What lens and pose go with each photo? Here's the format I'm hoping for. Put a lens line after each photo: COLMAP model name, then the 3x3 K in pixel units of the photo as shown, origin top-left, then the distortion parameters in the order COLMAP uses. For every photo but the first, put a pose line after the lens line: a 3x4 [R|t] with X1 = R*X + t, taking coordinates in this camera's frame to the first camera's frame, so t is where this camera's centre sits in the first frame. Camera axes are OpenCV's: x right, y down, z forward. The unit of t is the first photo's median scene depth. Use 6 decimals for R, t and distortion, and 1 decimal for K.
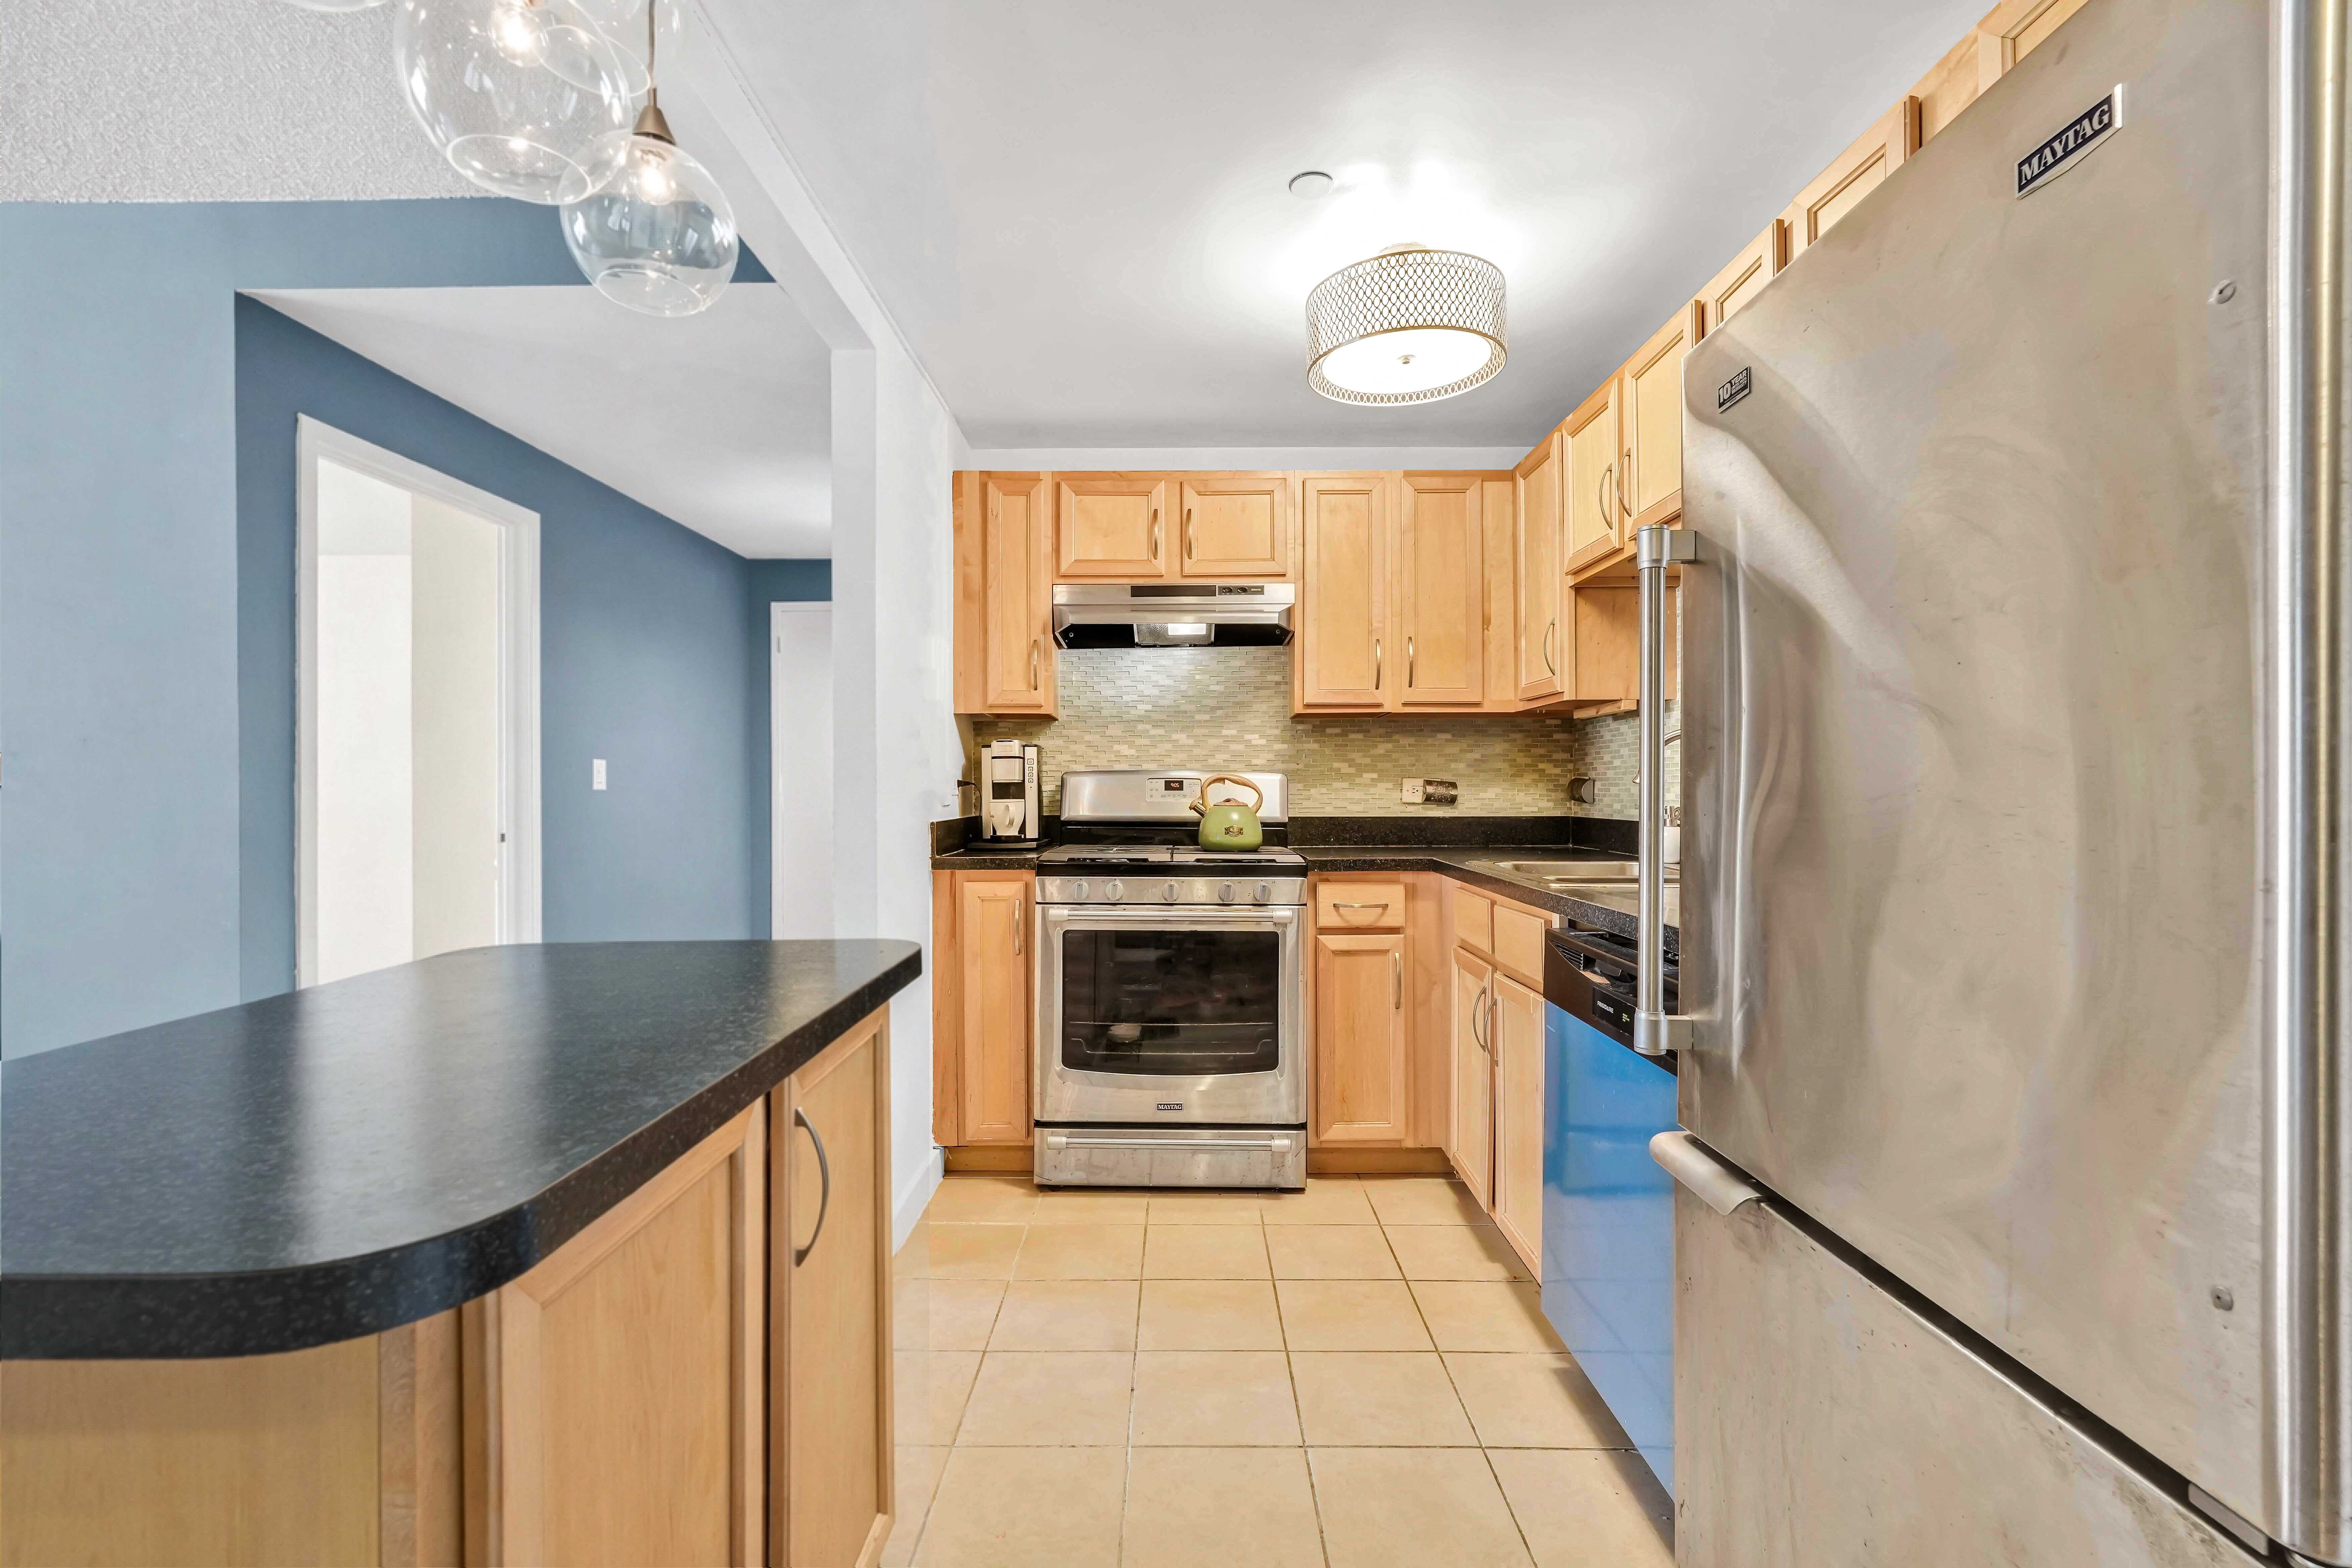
lens RADIAL K [[1080.1, 0, 1177.5], [0, 1080.1, 787.4], [0, 0, 1]] dist [-0.001837, -0.000050]
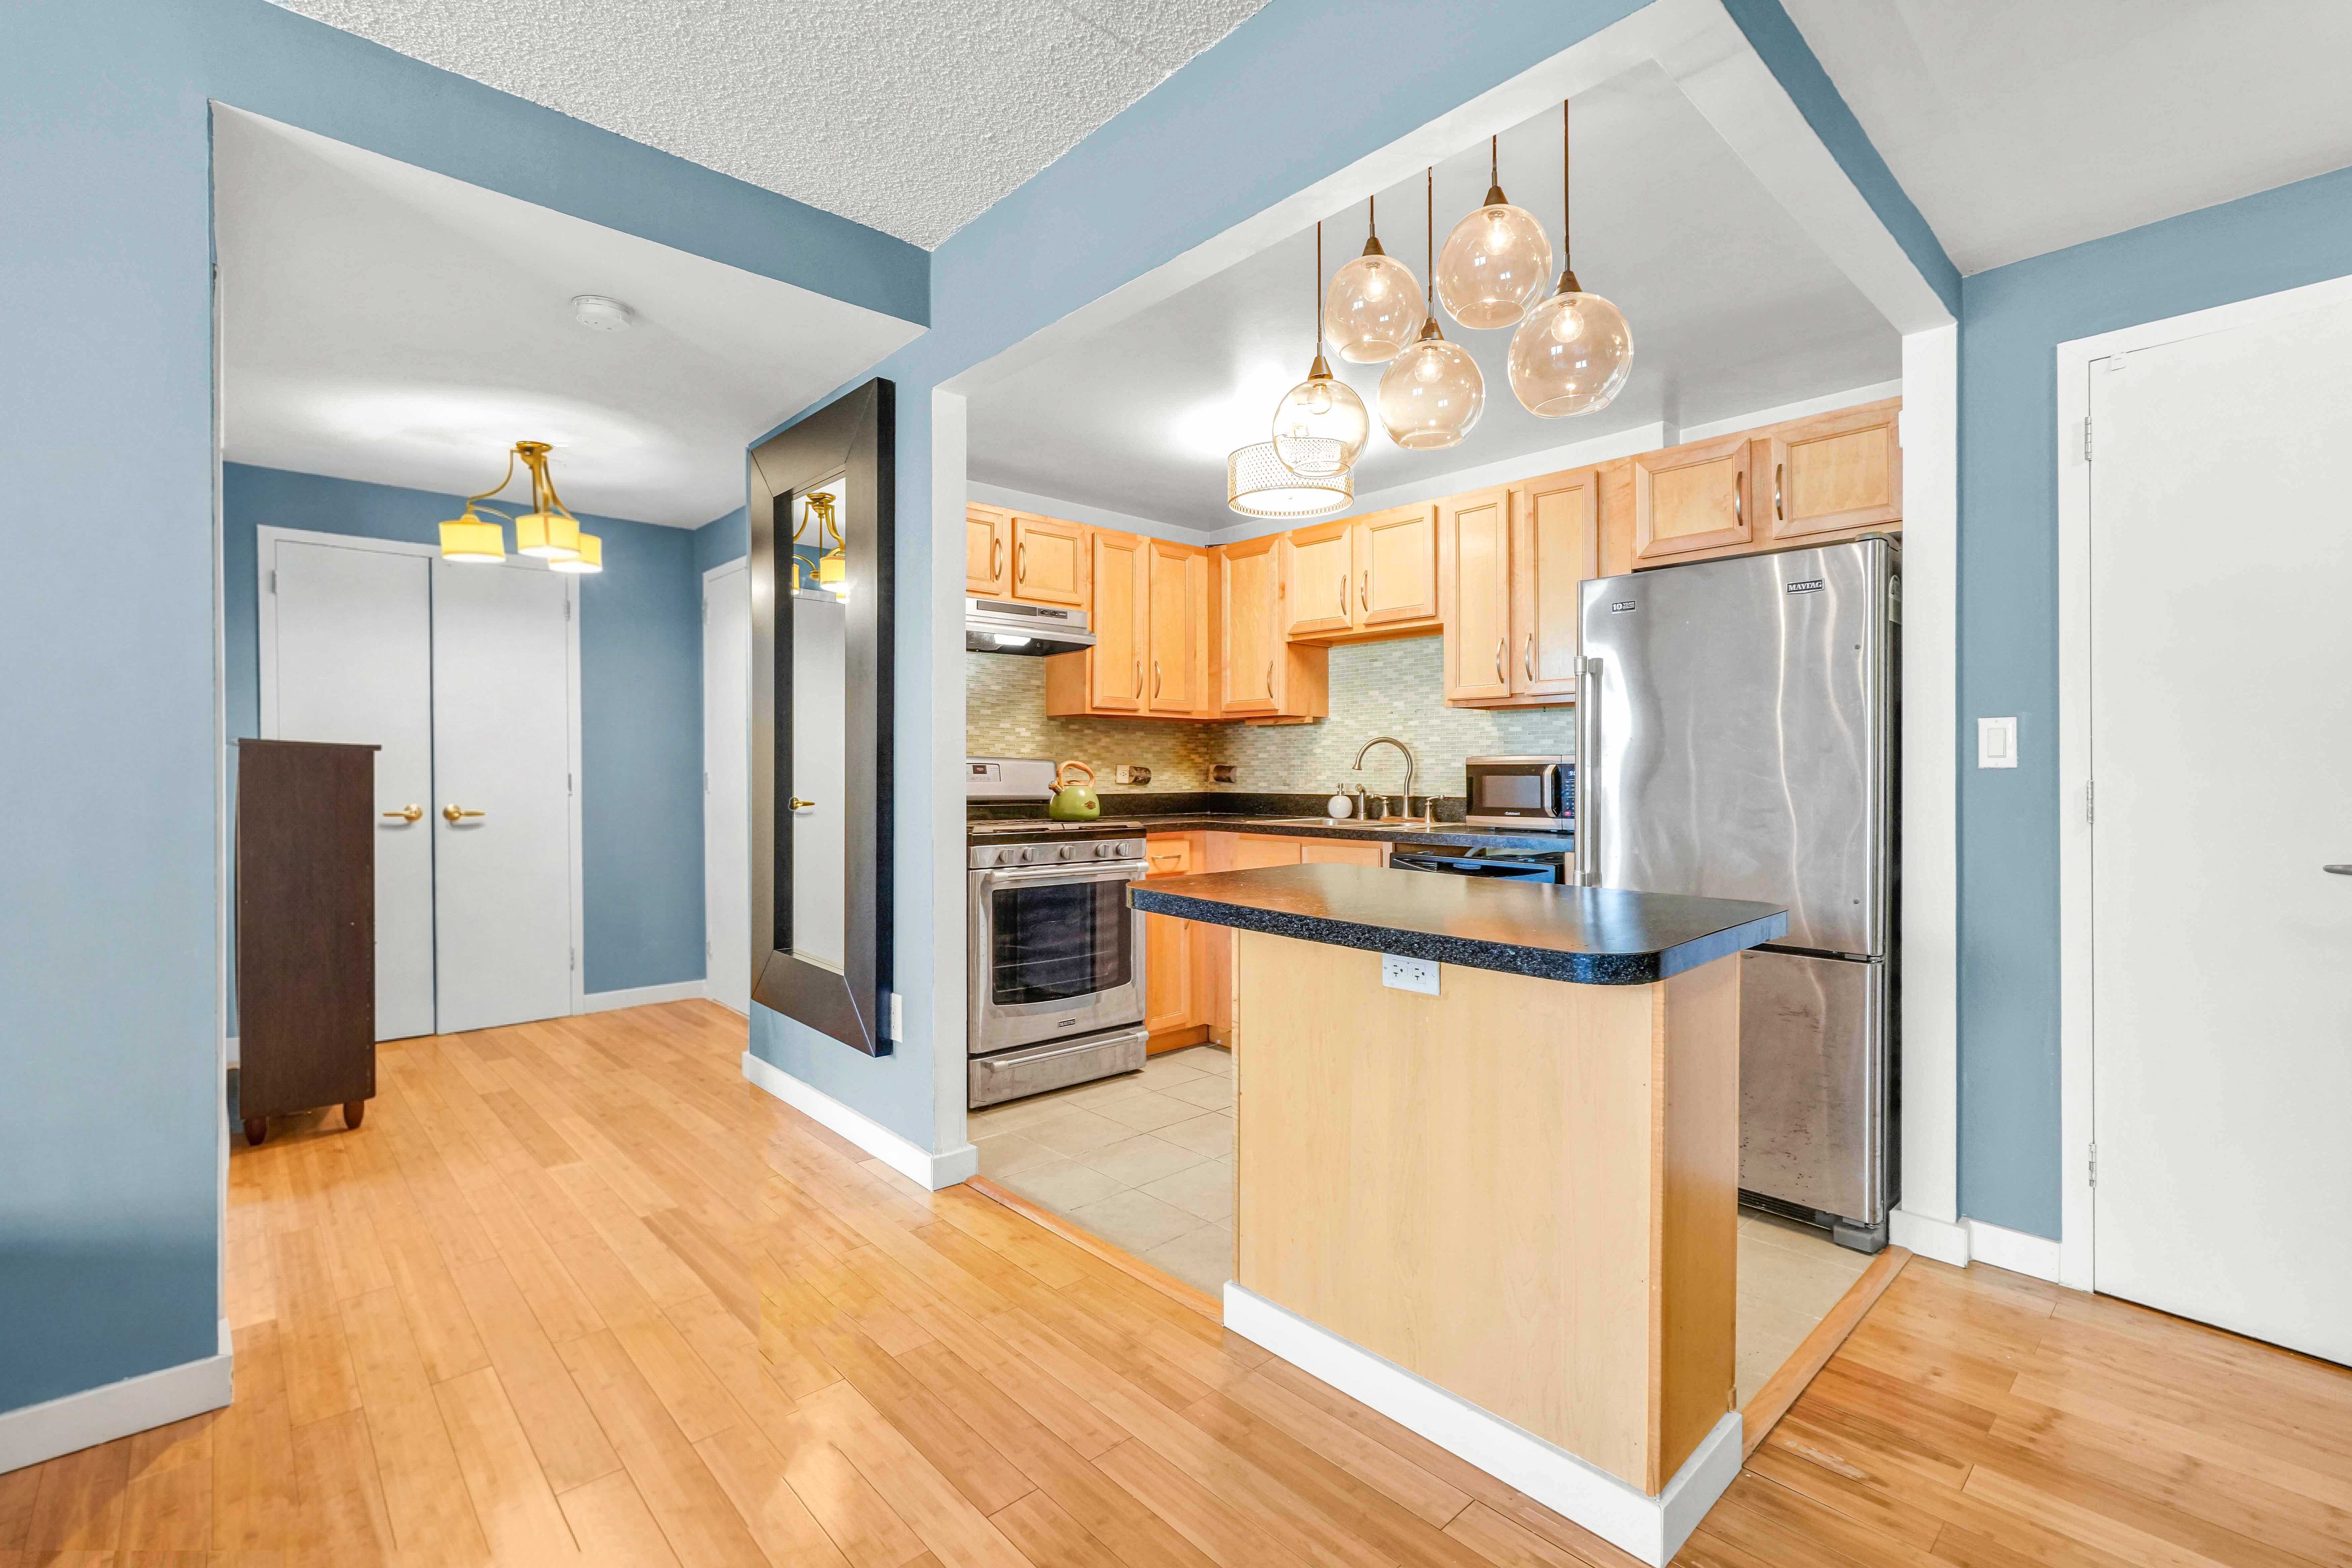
lens RADIAL K [[1080.1, 0, 1217.0], [0, 1080.1, 776.8], [0, 0, 1]] dist [-0.001837, -0.000050]
pose [[0.705894, 0.000226, 0.708318, -0.690896], [-0.002149, 0.999996, 0.001824, 0.003834], [-0.708314, -0.002810, 0.705892, -0.015779]]
